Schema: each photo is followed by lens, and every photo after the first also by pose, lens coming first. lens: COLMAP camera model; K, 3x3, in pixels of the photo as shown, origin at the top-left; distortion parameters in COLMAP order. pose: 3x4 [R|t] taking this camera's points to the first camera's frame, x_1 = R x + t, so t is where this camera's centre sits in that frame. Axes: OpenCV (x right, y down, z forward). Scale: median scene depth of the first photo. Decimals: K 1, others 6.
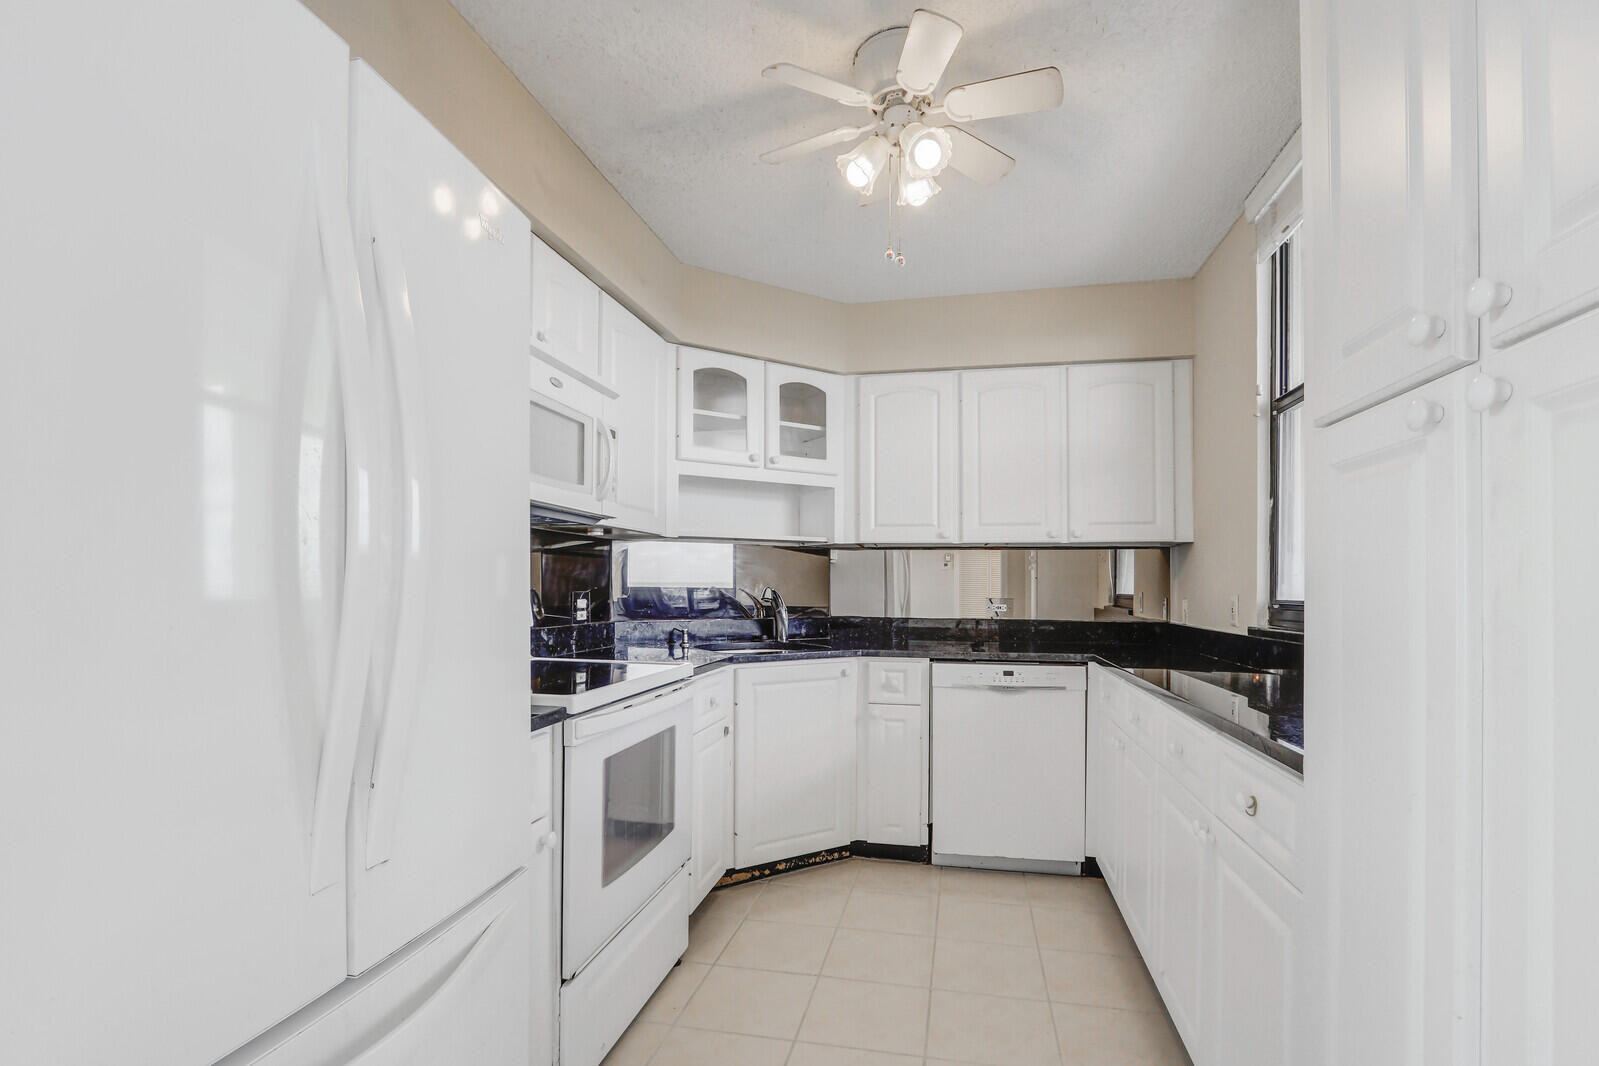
lens RADIAL K [[769.9, 0, 800.0], [0, 769.9, 589.8], [0, 0, 1]] dist [-0.000884, 0.000826]
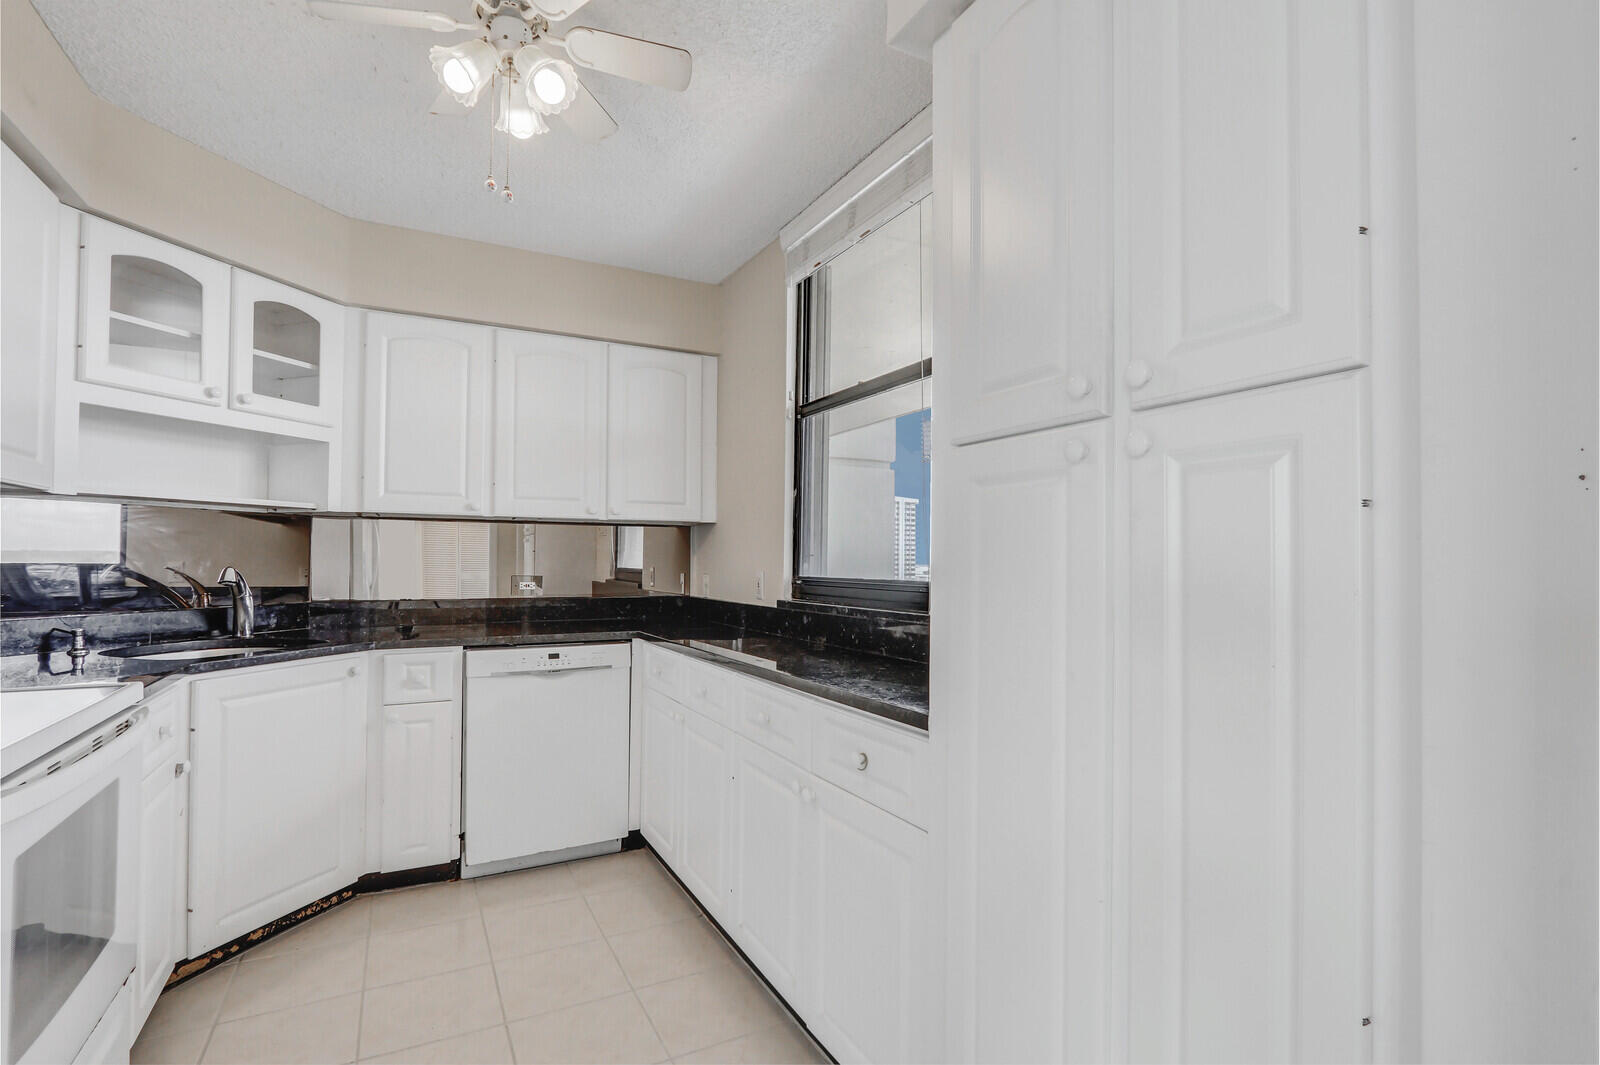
lens RADIAL K [[770.1, 0, 801.4], [0, 770.1, 553.5], [0, 0, 1]] dist [-0.000936, 0.001042]
pose [[0.771931, 0.003030, 0.635699, -0.093408], [0.002005, 0.999972, -0.007202, -0.010120], [-0.635703, 0.006834, 0.771903, 0.069888]]
